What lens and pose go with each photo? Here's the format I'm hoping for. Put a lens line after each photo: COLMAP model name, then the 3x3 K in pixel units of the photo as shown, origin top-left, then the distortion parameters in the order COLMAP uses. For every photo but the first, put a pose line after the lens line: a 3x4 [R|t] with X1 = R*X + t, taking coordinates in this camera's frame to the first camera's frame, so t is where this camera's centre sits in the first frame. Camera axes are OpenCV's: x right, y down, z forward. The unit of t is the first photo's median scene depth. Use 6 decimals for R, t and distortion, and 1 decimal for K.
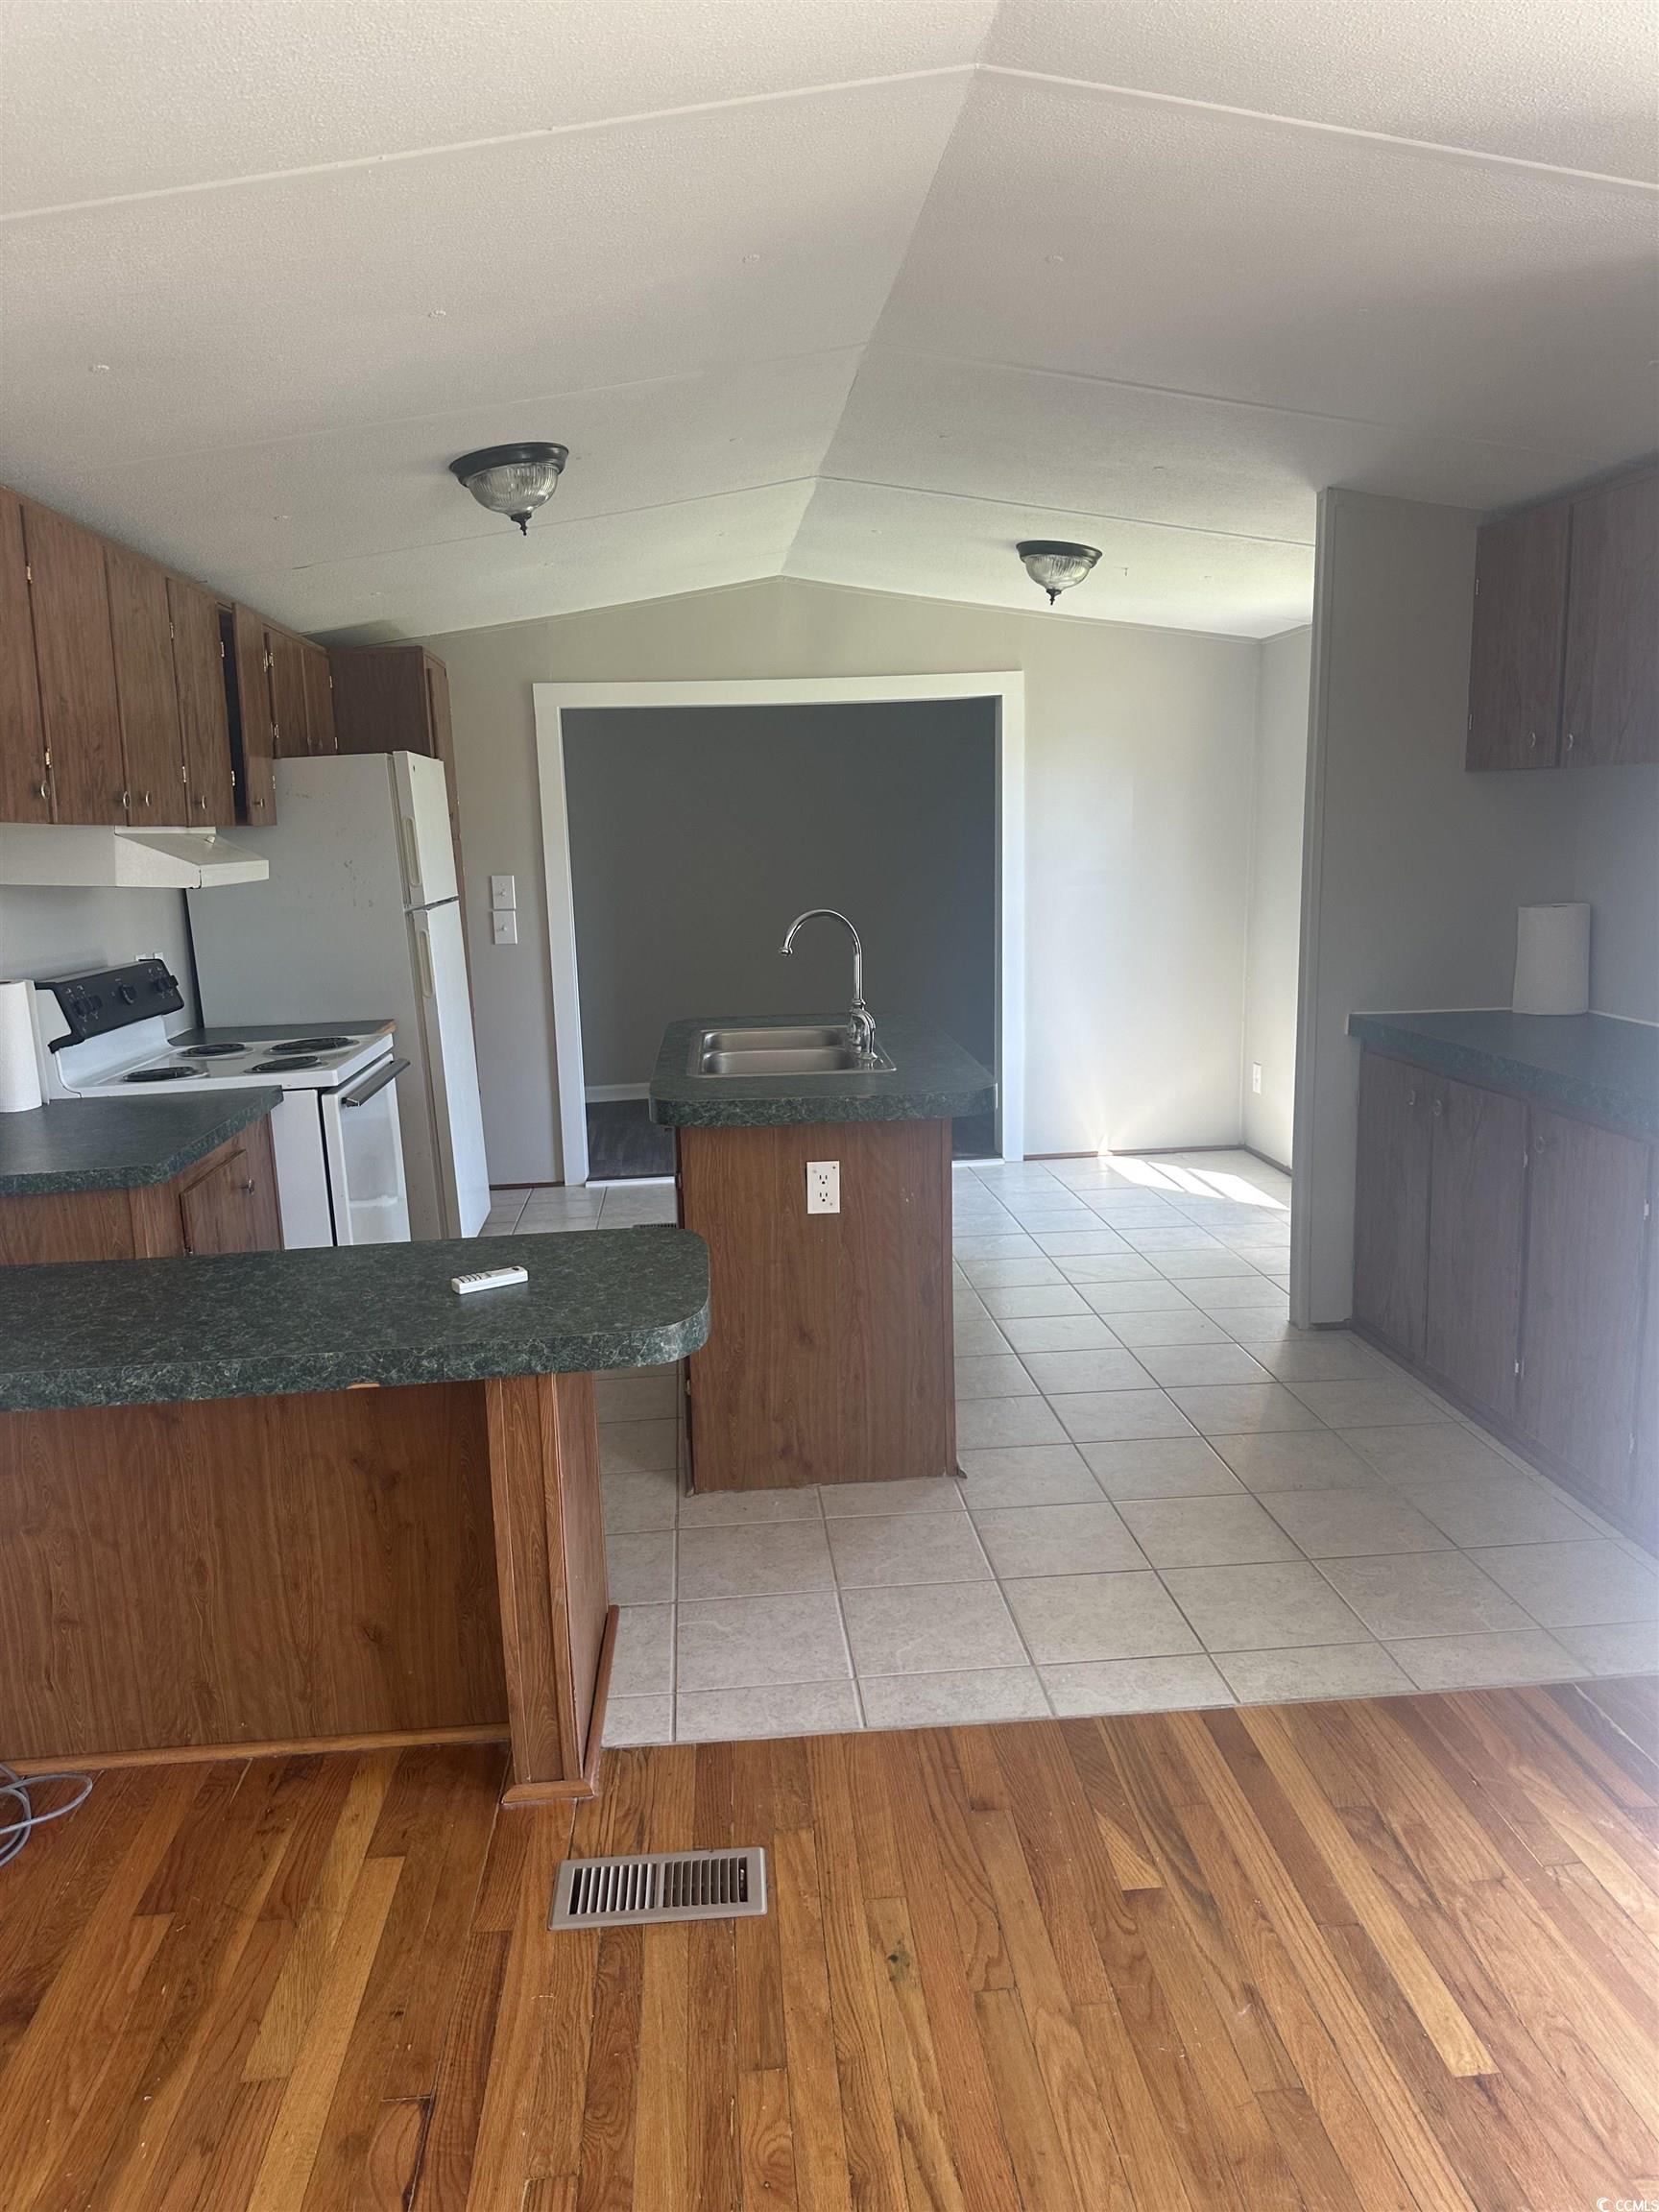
lens RADIAL K [[1552.3, 0, 829.5], [0, 1552.3, 1106.0], [0, 0, 1]] dist [0.164690, -0.283355]
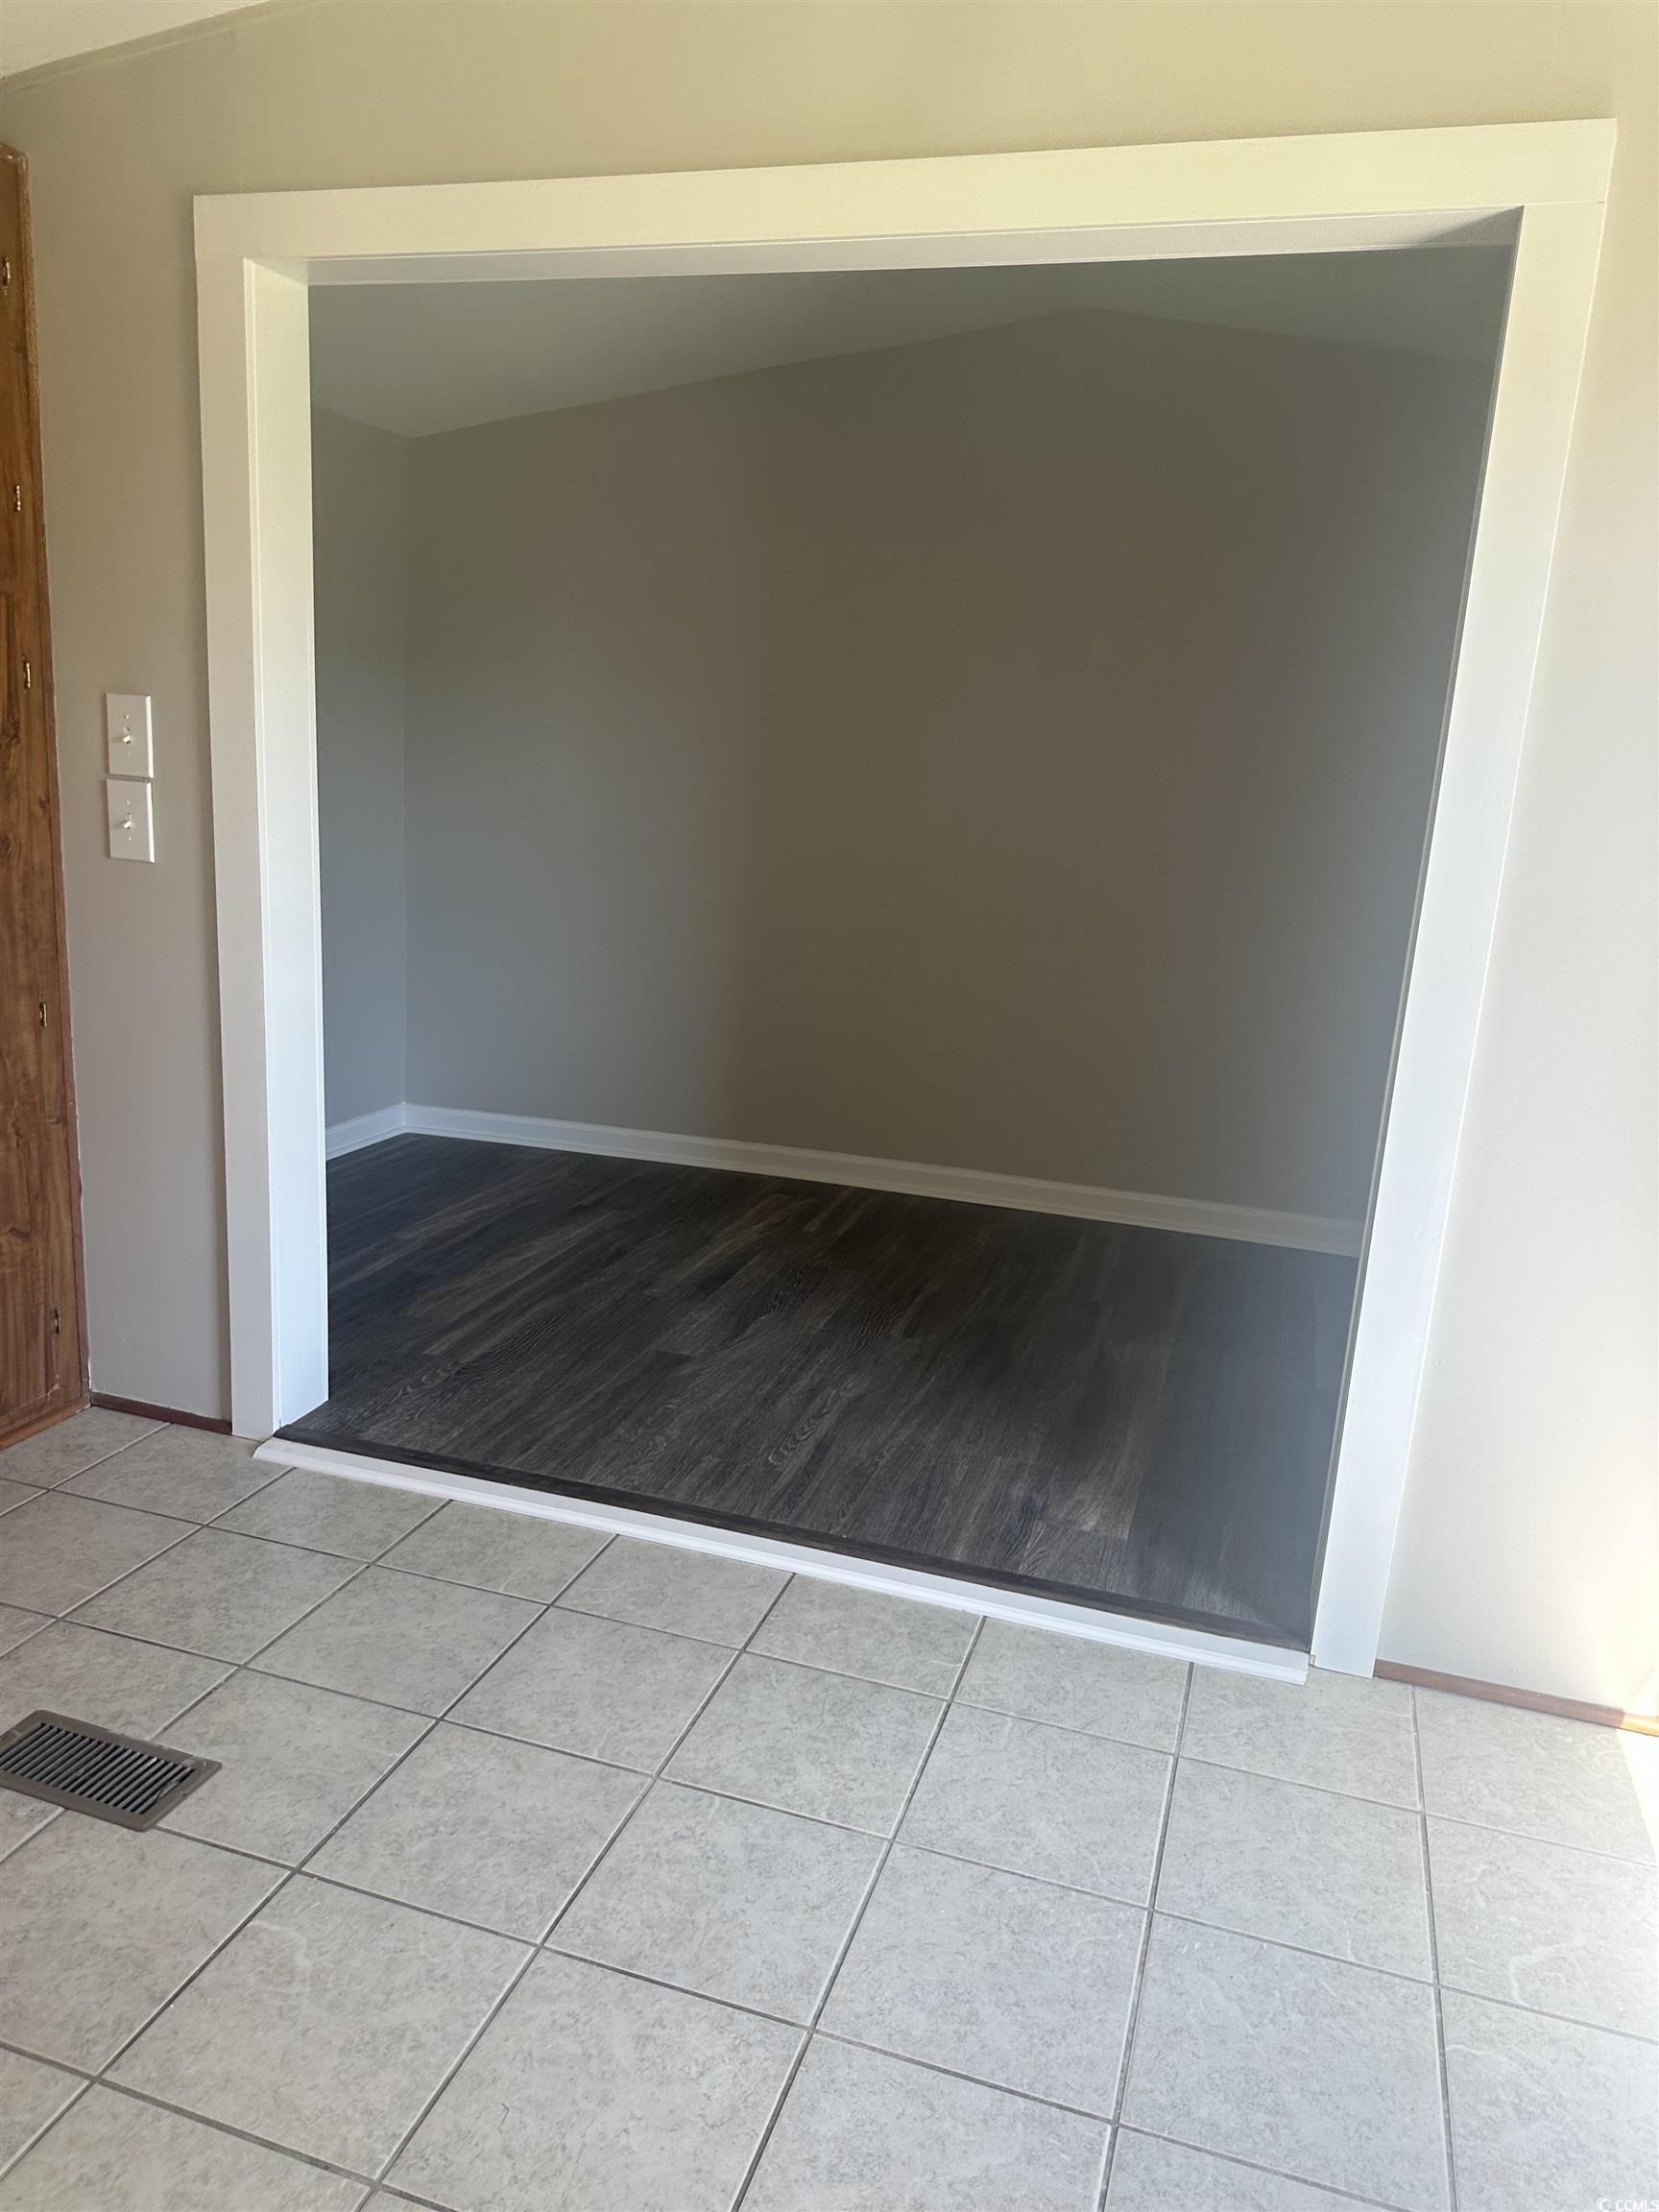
lens RADIAL K [[1552.3, 0, 829.5], [0, 1552.3, 1106.0], [0, 0, 1]] dist [0.164690, -0.283355]
pose [[0.910268, 0.171441, -0.376855, 0.129951], [-0.161263, 0.985167, 0.058657, -0.090681], [0.381321, 0.007380, 0.924413, 0.656989]]
